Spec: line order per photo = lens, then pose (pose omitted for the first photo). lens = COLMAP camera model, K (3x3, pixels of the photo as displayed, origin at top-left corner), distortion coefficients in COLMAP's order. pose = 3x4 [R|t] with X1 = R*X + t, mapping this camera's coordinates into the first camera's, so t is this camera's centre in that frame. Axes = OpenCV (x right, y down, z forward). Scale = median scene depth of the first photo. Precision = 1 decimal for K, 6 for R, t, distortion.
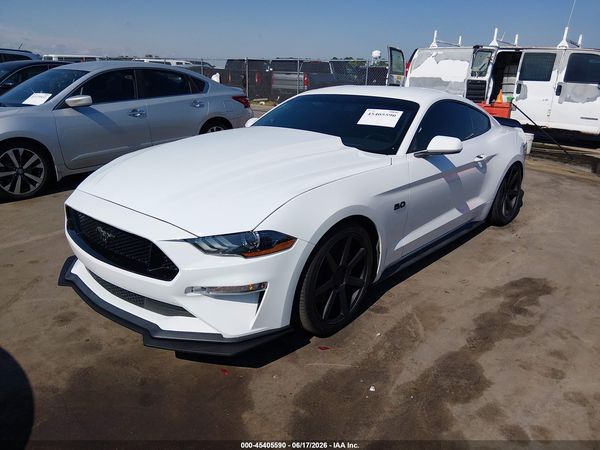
lens RADIAL K [[457.5, 0, 299.8], [0, 457.5, 215.9], [0, 0, 1]] dist [0.086279, -0.141141]
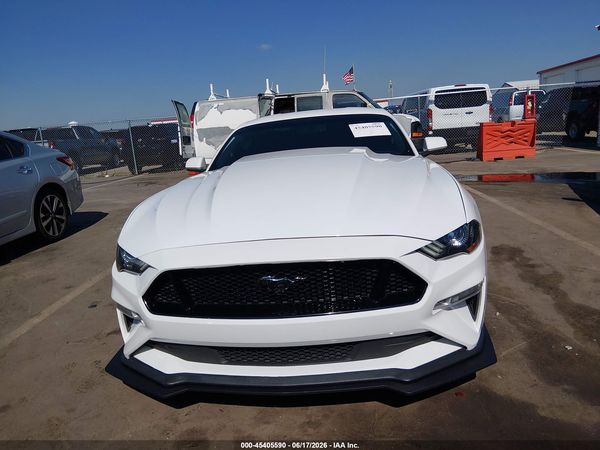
lens RADIAL K [[457.5, 0, 299.8], [0, 457.5, 215.9], [0, 0, 1]] dist [0.086279, -0.141141]
pose [[0.809066, -0.194020, 0.554770, -0.206209], [0.266465, 0.962440, -0.052013, -0.004922], [-0.523841, 0.189909, 0.830377, 0.094060]]
